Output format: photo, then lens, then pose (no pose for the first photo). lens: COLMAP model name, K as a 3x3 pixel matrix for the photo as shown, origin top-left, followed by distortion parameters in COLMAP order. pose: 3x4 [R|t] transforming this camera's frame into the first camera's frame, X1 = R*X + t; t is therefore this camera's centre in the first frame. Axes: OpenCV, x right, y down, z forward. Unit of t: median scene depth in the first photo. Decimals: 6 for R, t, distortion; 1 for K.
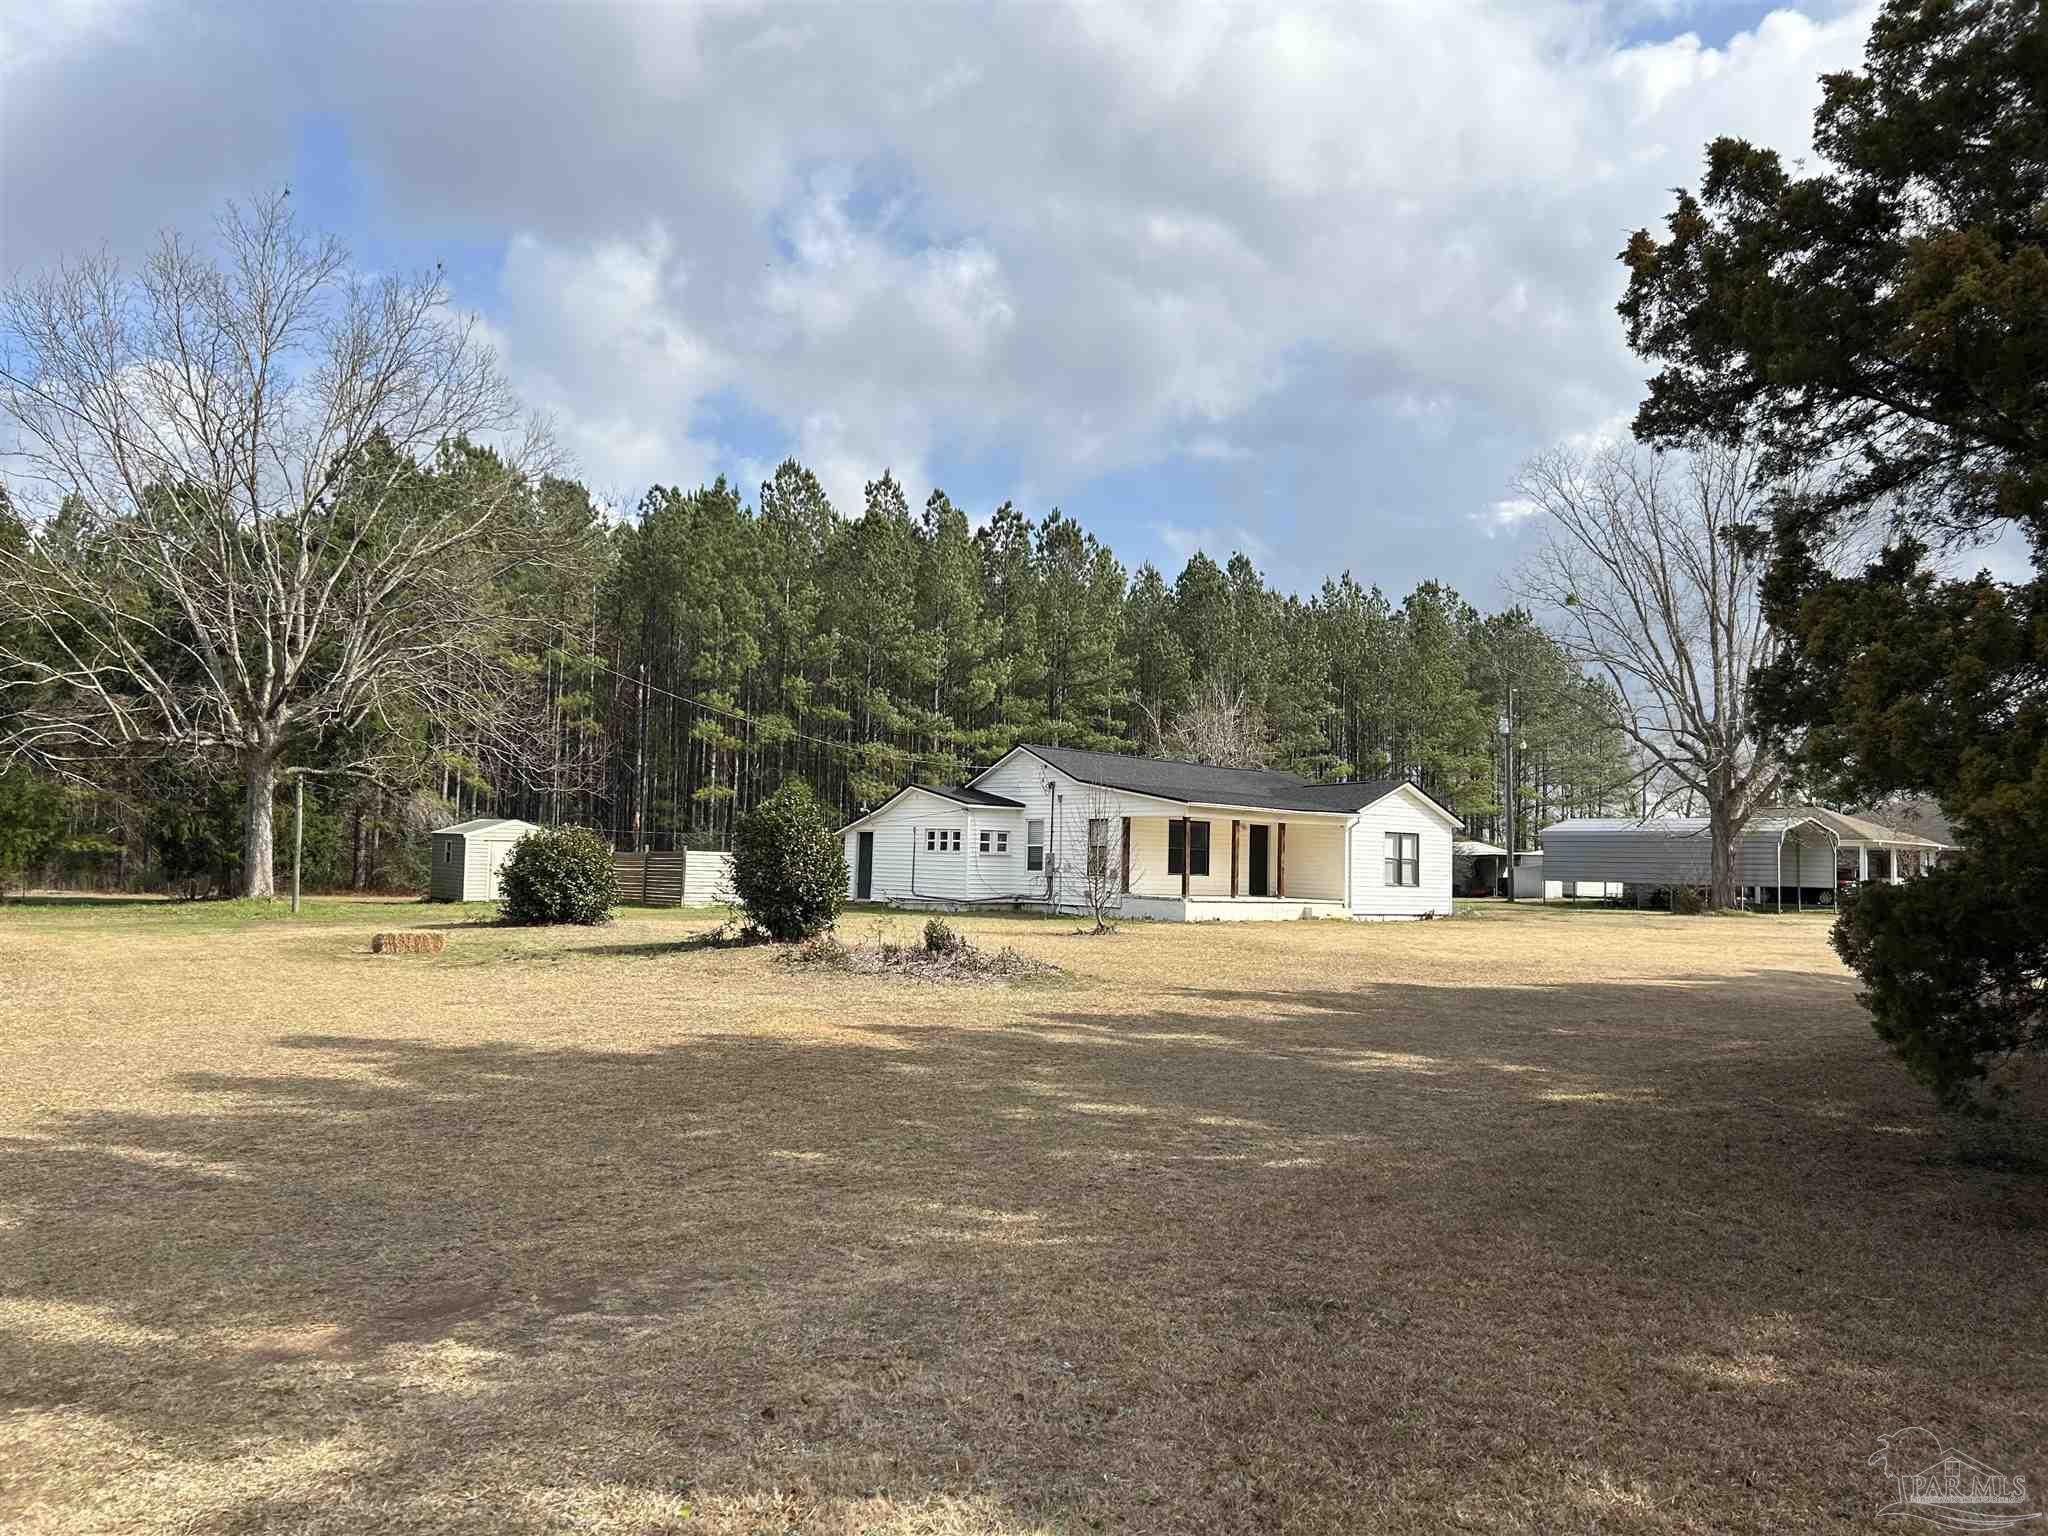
lens RADIAL K [[1549.0, 0, 1006.1], [0, 1549.0, 765.1], [0, 0, 1]] dist [0.047478, -0.046250]
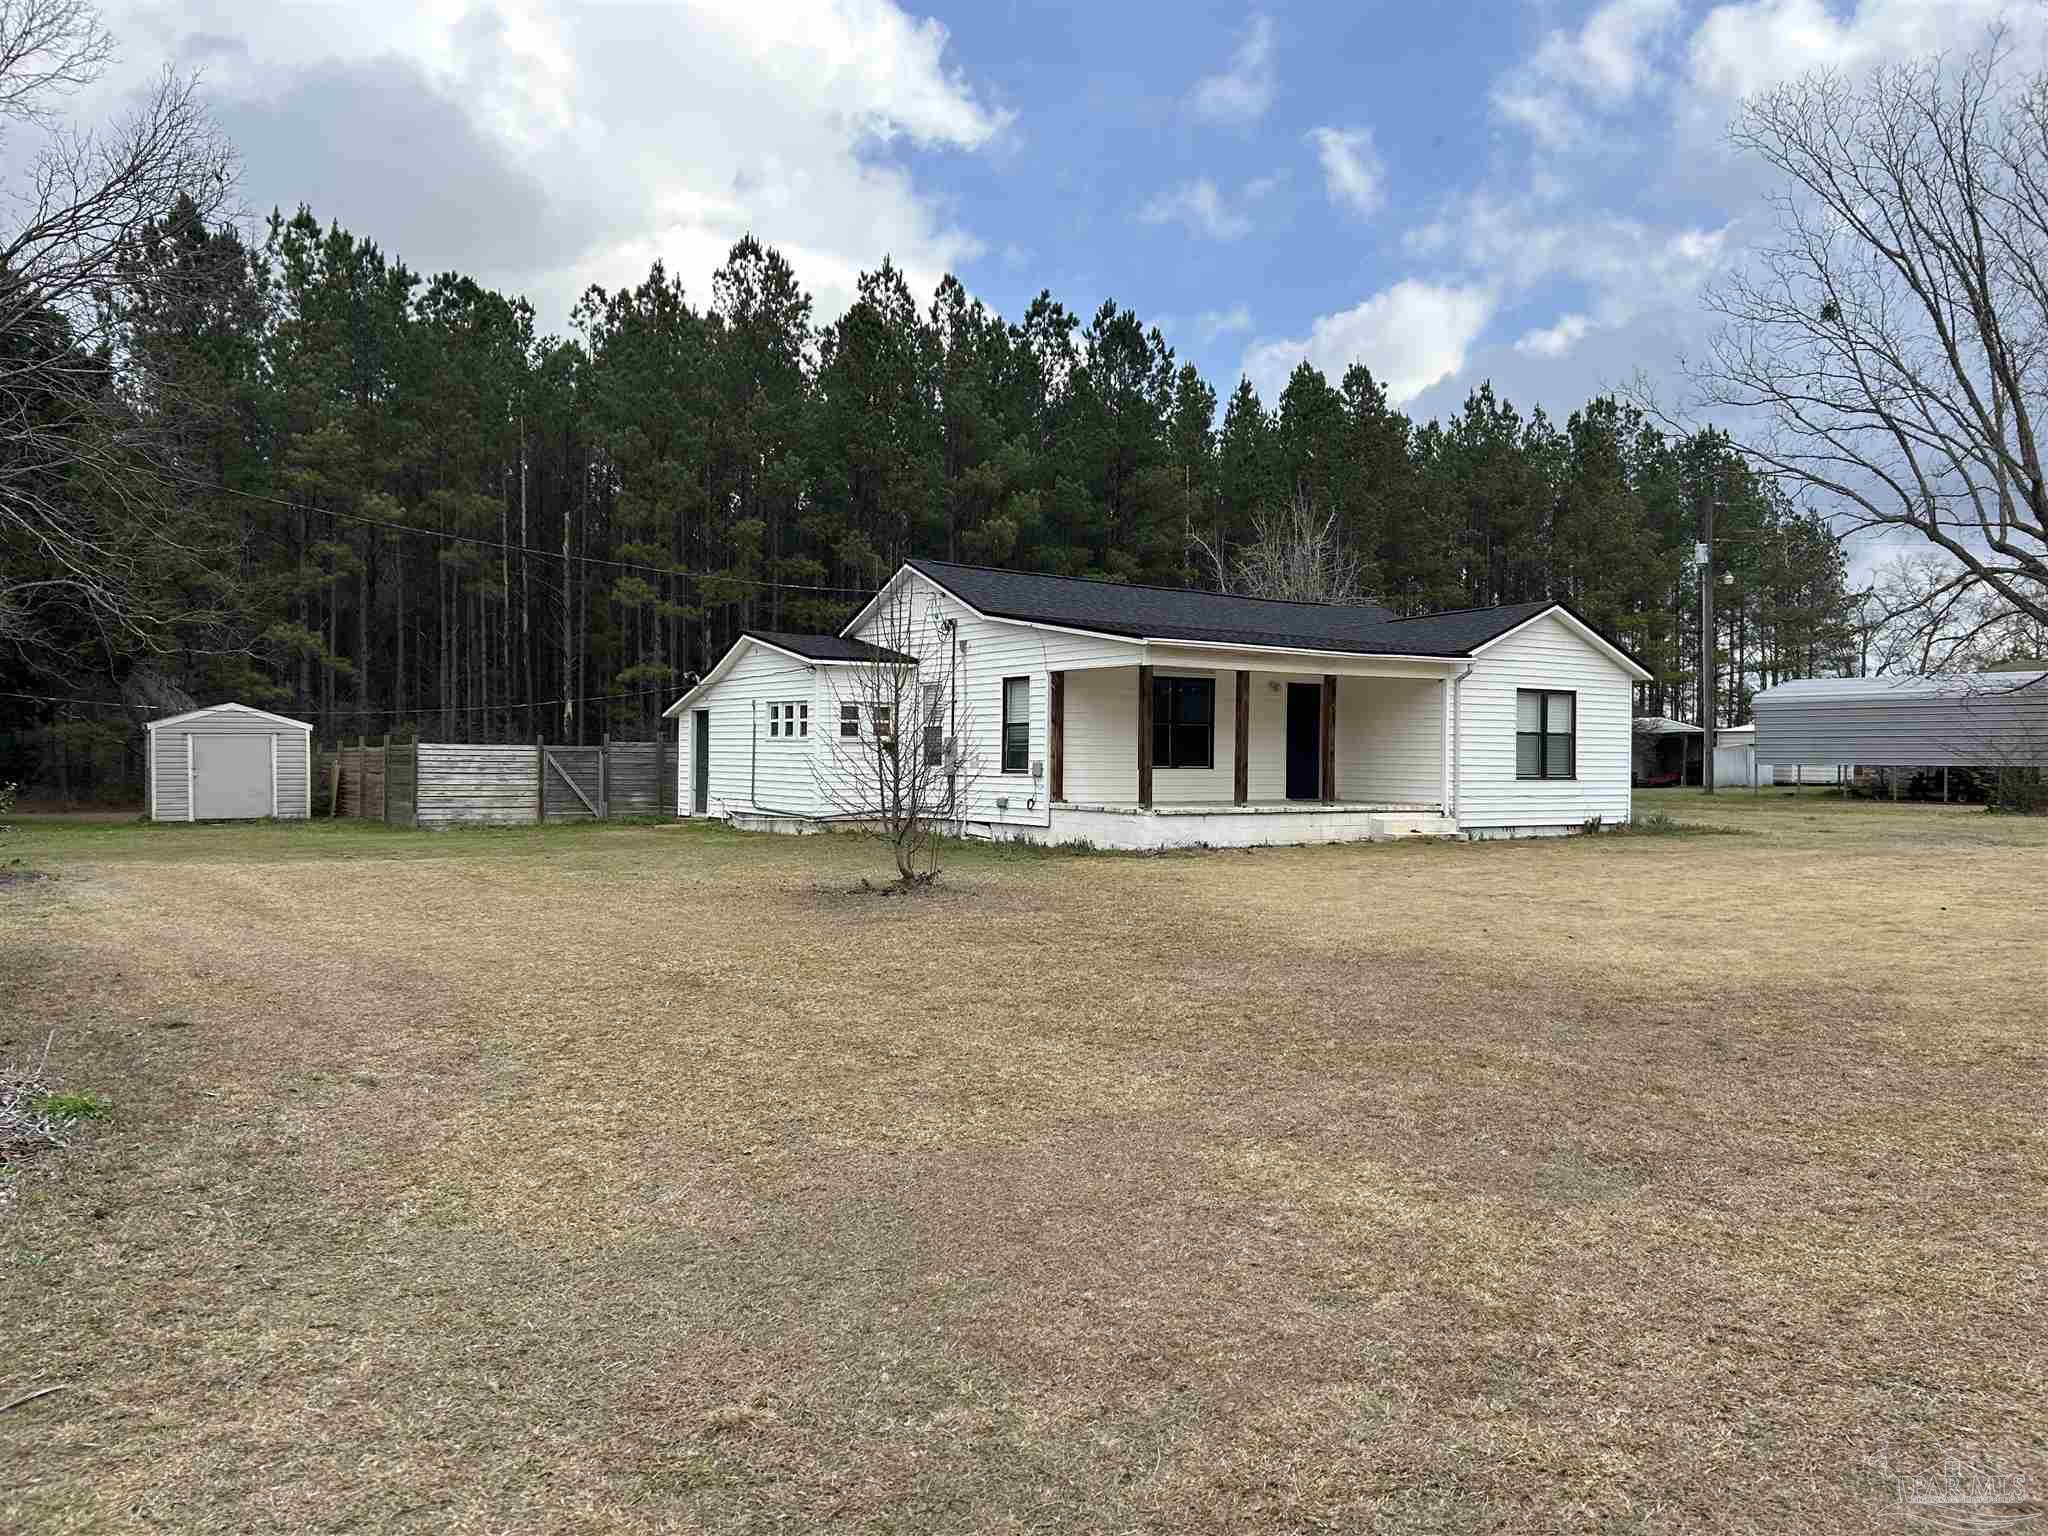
lens RADIAL K [[1549.0, 0, 1036.6], [0, 1549.0, 786.1], [0, 0, 1]] dist [0.047478, -0.046250]
pose [[0.996281, -0.018637, -0.084121, 0.103474], [0.025413, 0.996454, 0.080207, 0.026013], [0.082328, -0.082046, 0.993222, 0.365730]]
